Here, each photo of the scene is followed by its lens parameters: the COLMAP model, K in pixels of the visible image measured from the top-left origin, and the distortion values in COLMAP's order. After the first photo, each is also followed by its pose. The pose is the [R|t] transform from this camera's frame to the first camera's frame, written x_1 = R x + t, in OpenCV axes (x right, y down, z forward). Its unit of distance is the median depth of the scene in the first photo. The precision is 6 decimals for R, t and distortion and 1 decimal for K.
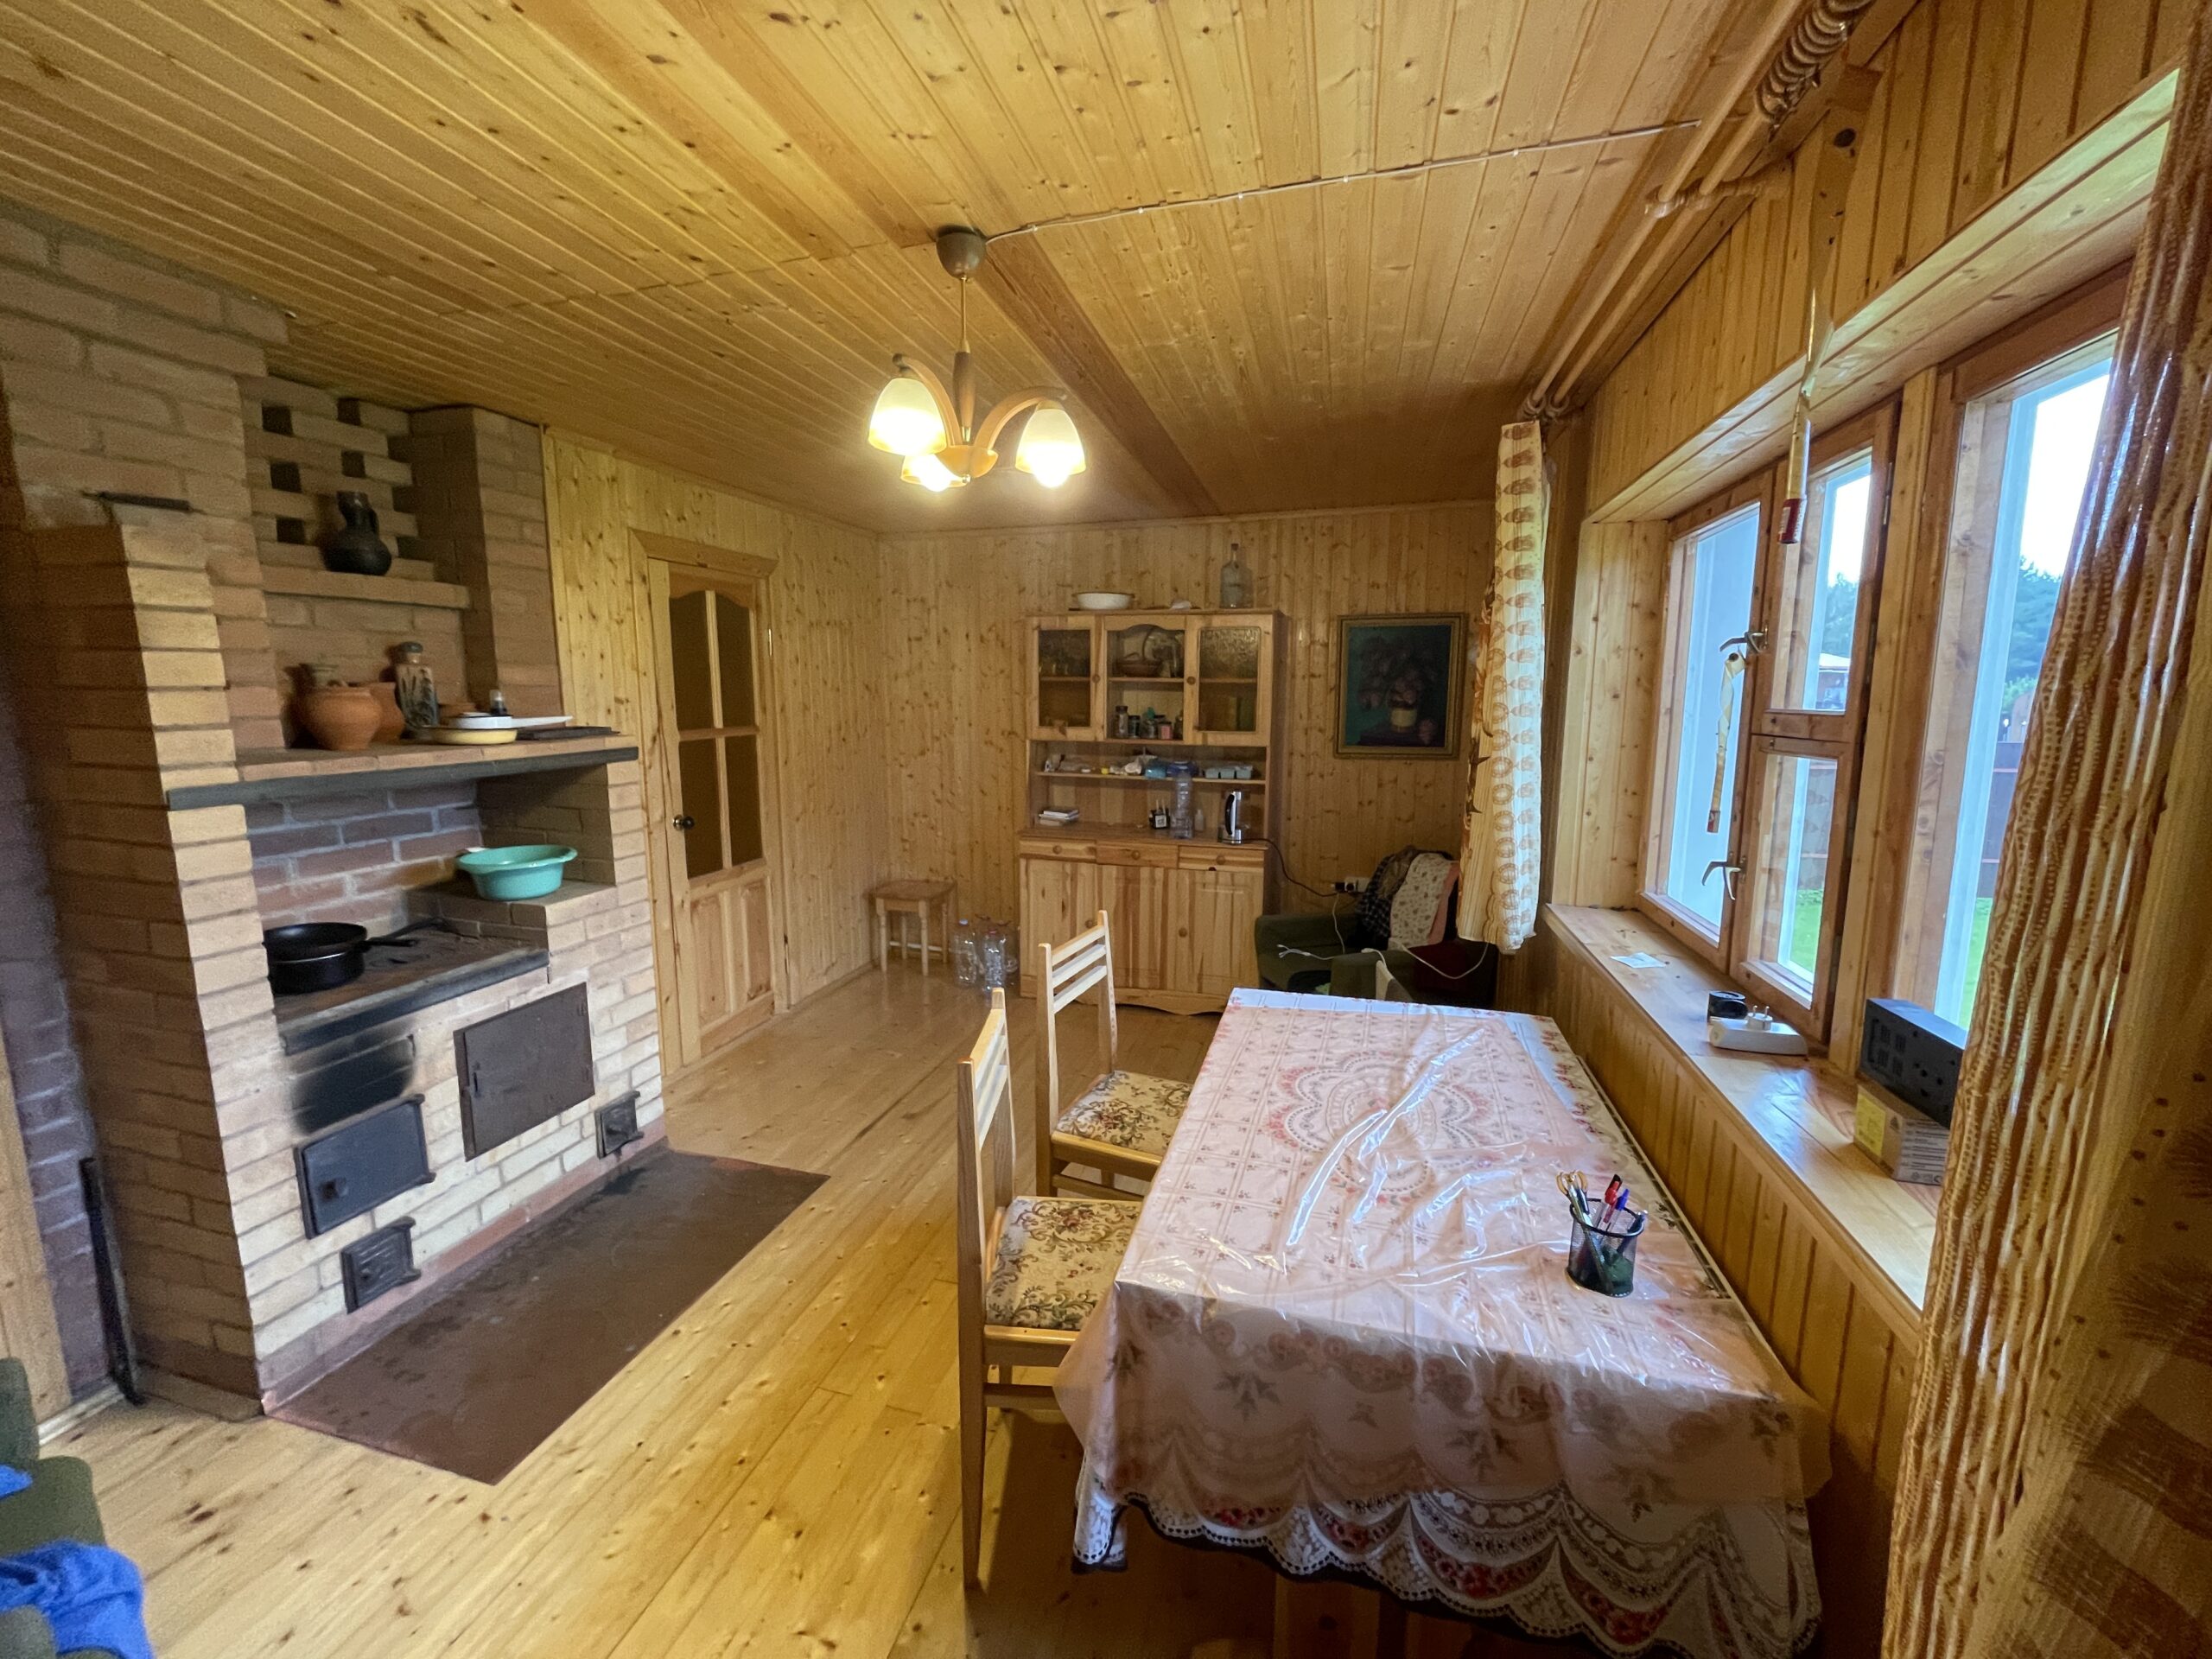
lens RADIAL K [[892.9, 0, 1103.1], [0, 892.9, 830.4], [0, 0, 1]] dist [-0.000345, -0.000734]
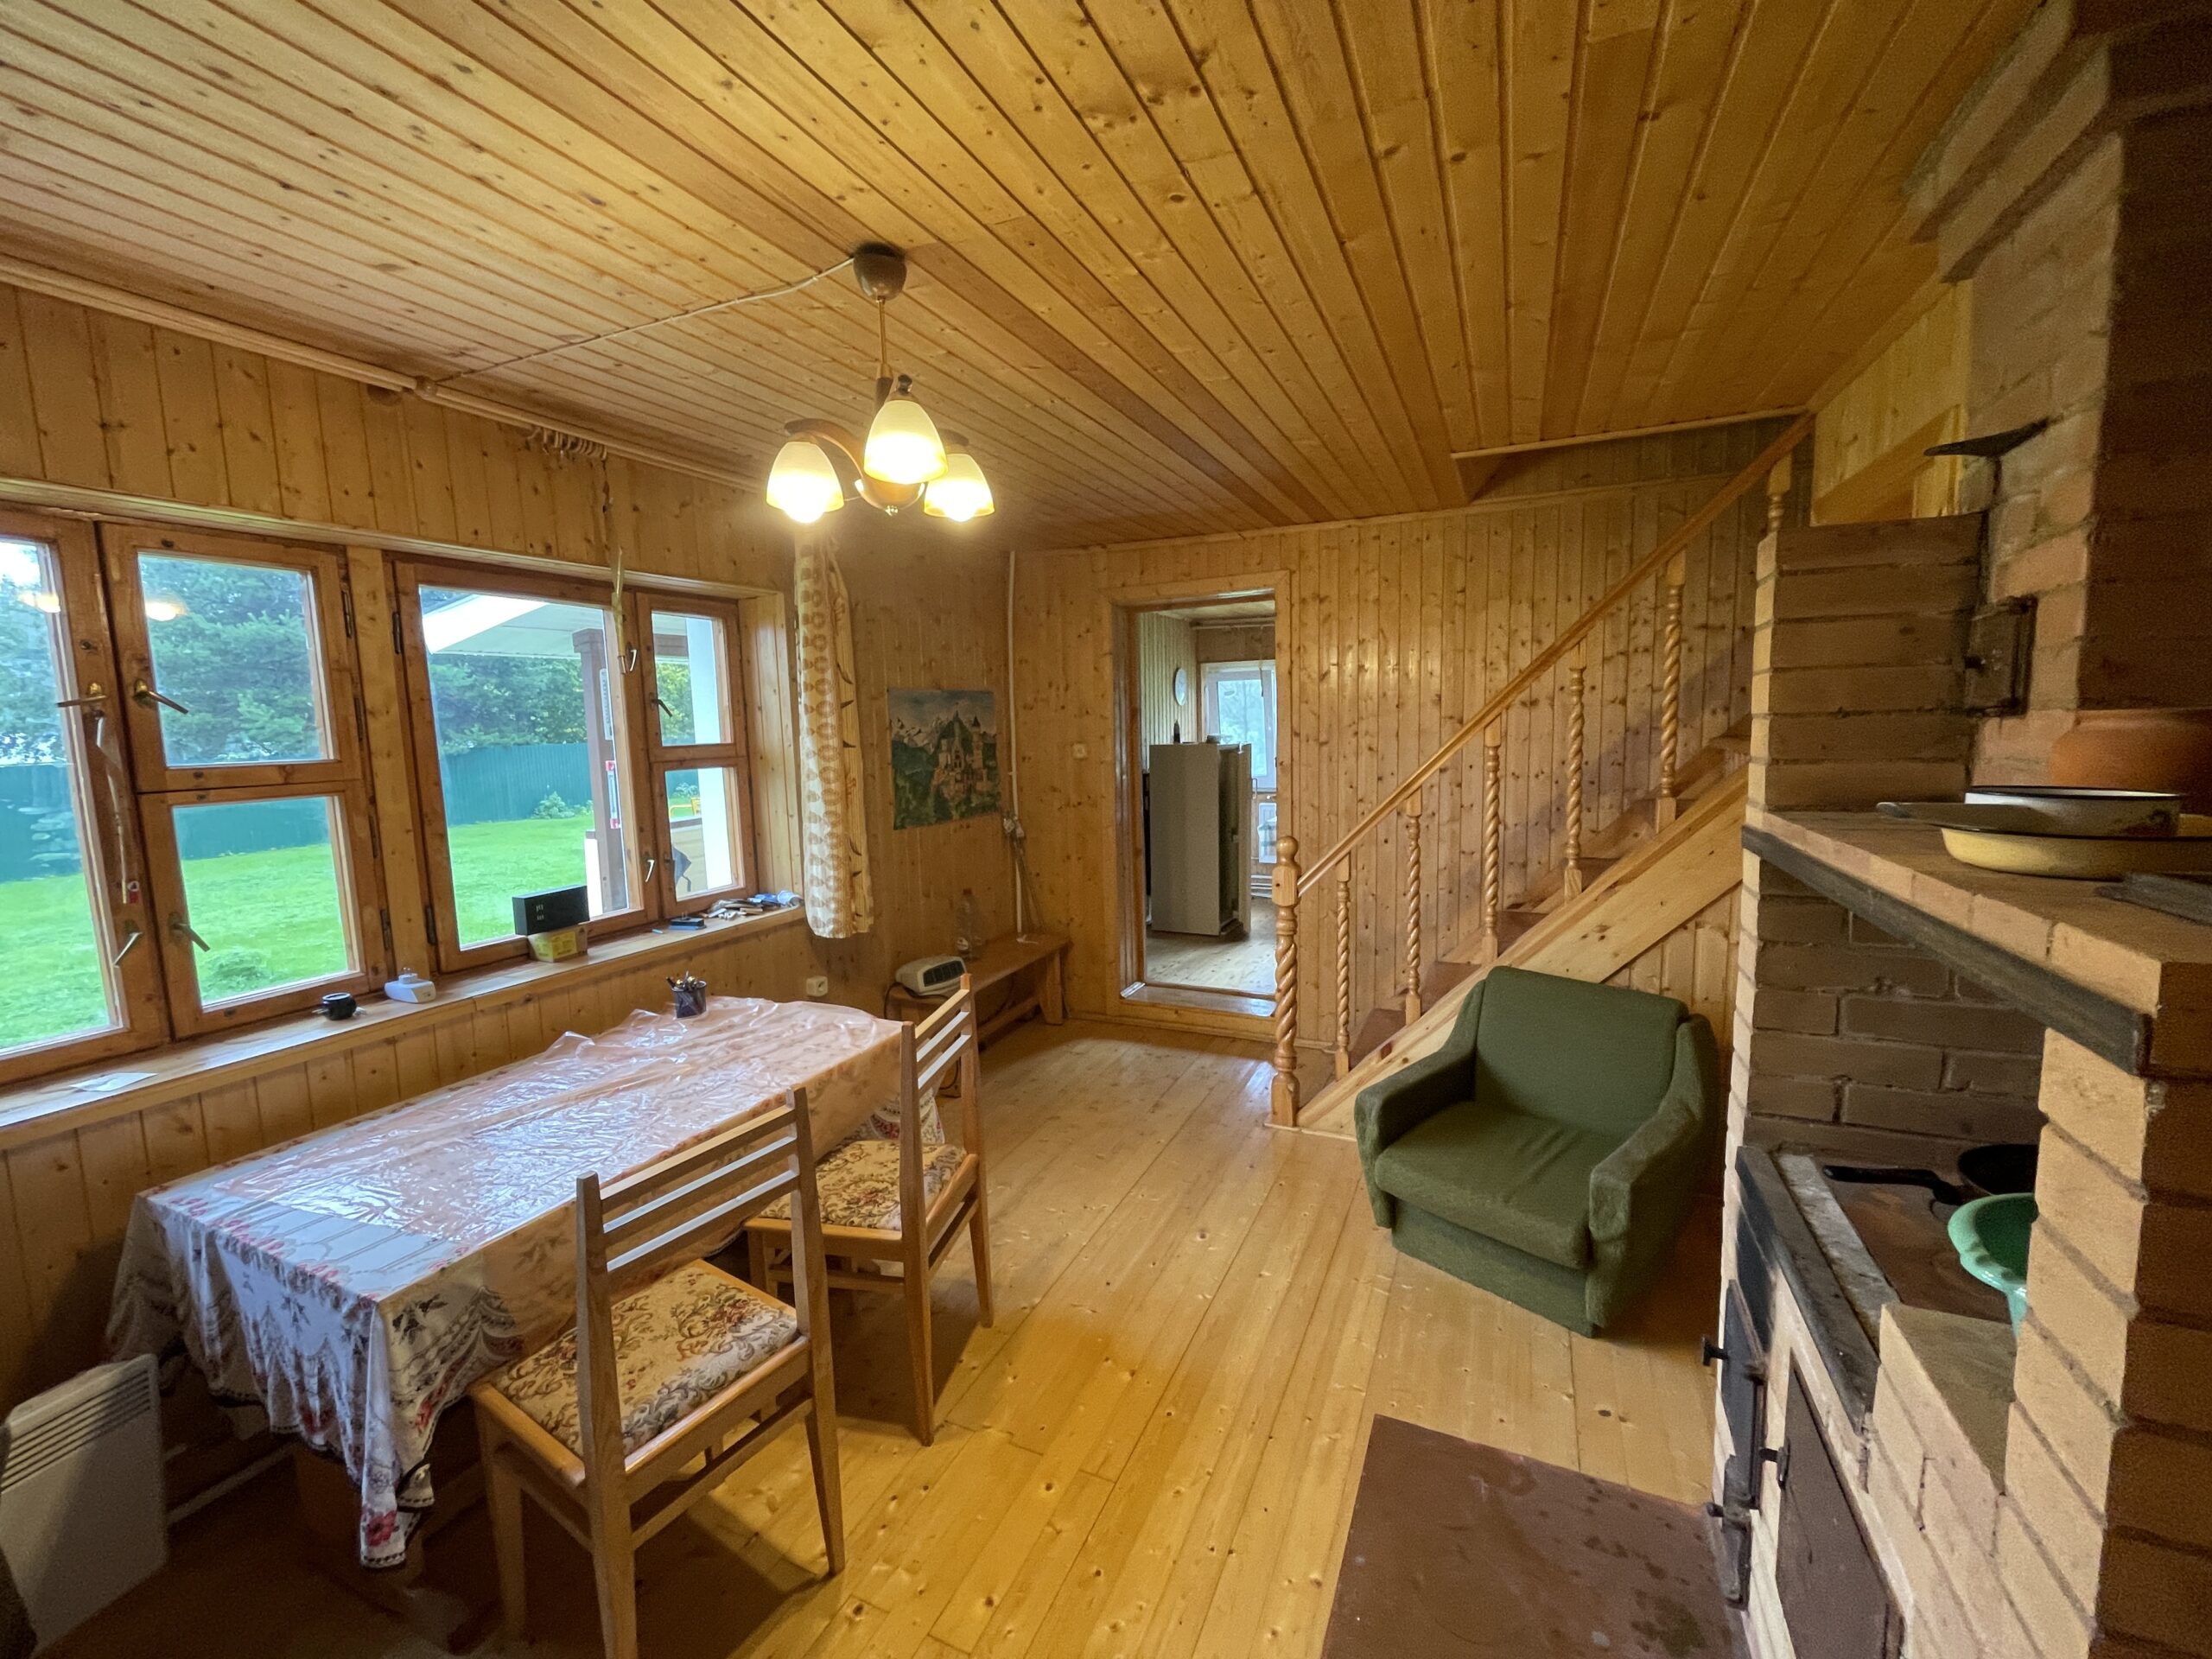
lens RADIAL K [[892.9, 0, 1103.9], [0, 892.9, 832.6], [0, 0, 1]] dist [-0.000345, -0.000734]
pose [[-0.987455, 0.007731, 0.157711, -0.442127], [0.049355, 0.963867, 0.261771, -0.252068], [-0.149989, 0.266271, -0.952157, 1.654133]]
